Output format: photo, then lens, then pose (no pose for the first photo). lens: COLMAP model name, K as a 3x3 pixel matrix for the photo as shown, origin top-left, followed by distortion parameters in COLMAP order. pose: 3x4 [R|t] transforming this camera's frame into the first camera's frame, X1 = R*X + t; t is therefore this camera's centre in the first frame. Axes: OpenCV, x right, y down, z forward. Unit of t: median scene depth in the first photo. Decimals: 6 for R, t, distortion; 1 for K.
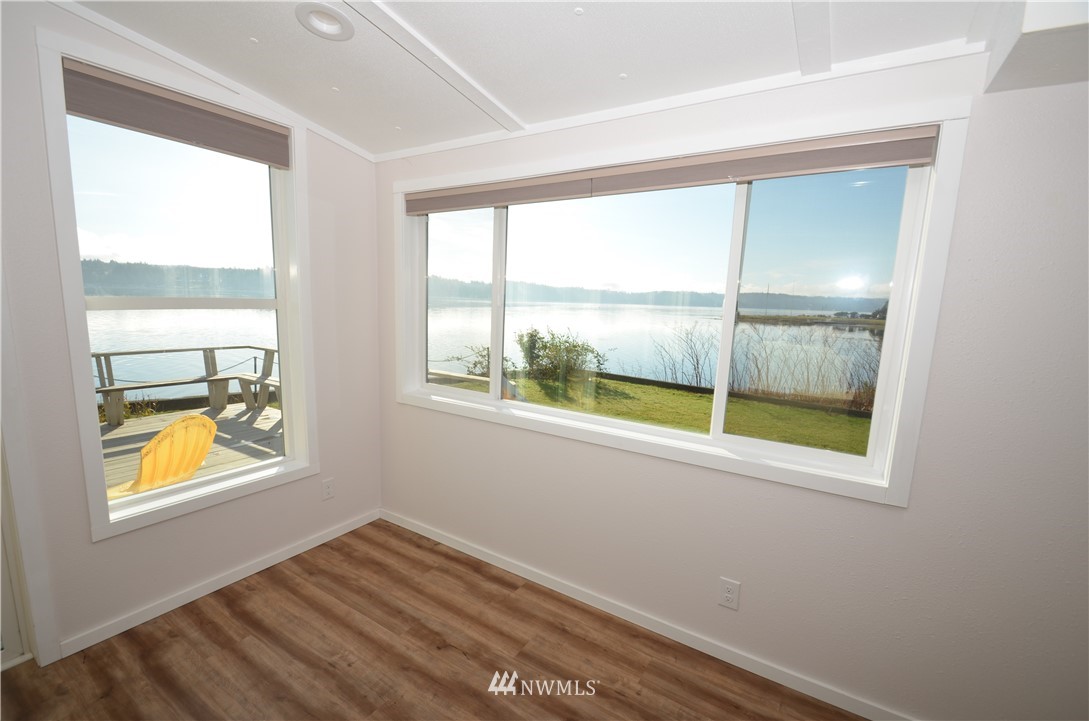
lens RADIAL K [[465.1, 0, 542.7], [0, 465.1, 378.8], [0, 0, 1]] dist [-0.018648, -0.004118]
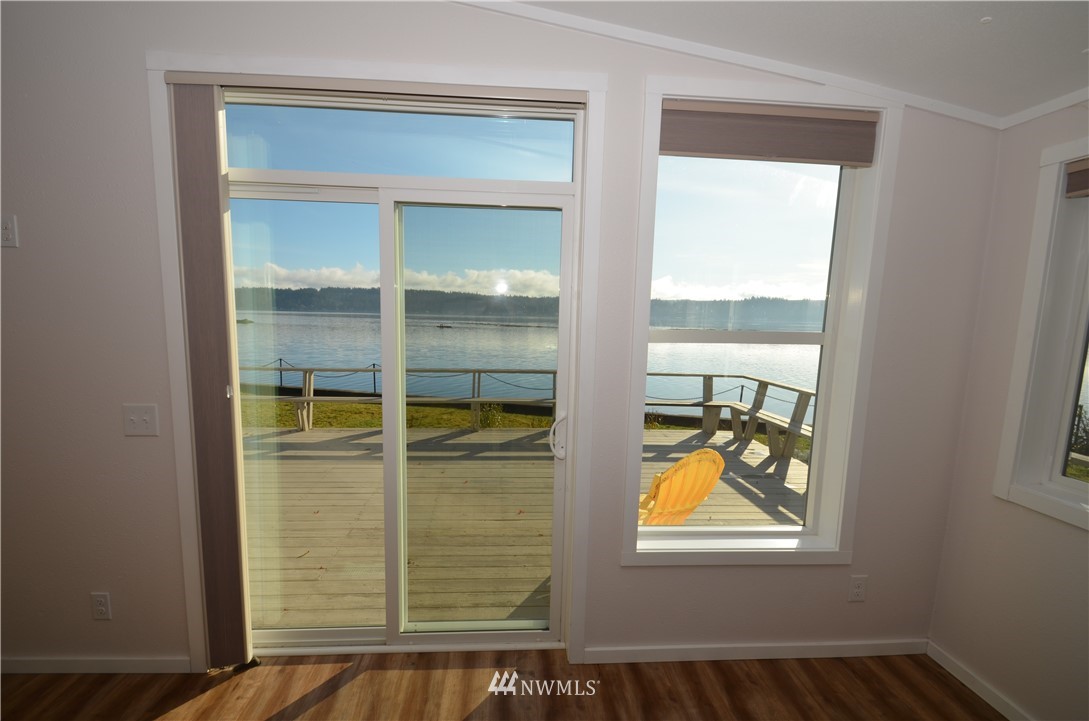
lens RADIAL K [[465.1, 0, 542.7], [0, 465.1, 378.8], [0, 0, 1]] dist [-0.018648, -0.004118]
pose [[0.591775, 0.087915, -0.801295, -0.210760], [-0.137516, 0.990474, 0.007112, -0.028278], [0.794287, 0.105982, 0.598228, 0.130330]]
